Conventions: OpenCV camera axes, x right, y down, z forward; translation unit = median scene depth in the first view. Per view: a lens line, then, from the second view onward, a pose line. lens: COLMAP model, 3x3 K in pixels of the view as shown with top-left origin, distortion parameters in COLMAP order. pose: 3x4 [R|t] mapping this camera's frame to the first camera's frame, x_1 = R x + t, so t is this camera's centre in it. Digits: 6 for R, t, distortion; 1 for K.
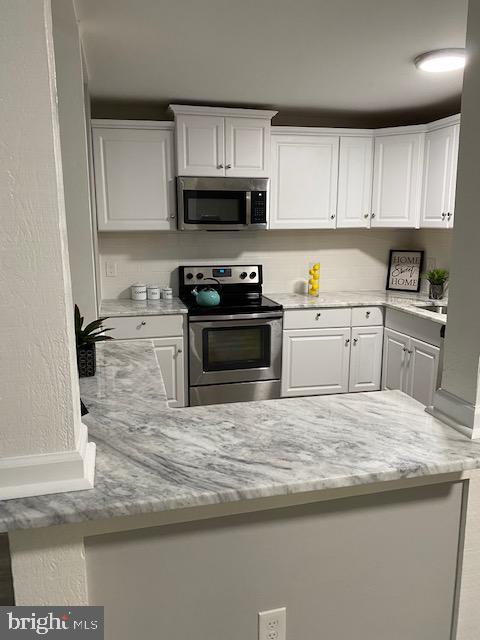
lens RADIAL K [[493.3, 0, 240.0], [0, 493.3, 320.0], [0, 0, 1]] dist [0.151725, -0.185156]
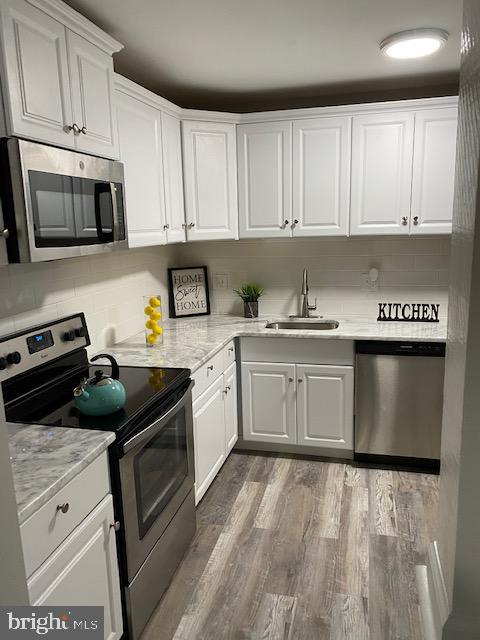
lens RADIAL K [[493.3, 0, 240.0], [0, 493.3, 320.0], [0, 0, 1]] dist [0.151725, -0.185156]
pose [[0.479548, -0.184541, 0.857892, -0.373892], [0.207232, 0.973801, 0.093634, -0.123431], [-0.852695, 0.132881, 0.505227, 0.575829]]
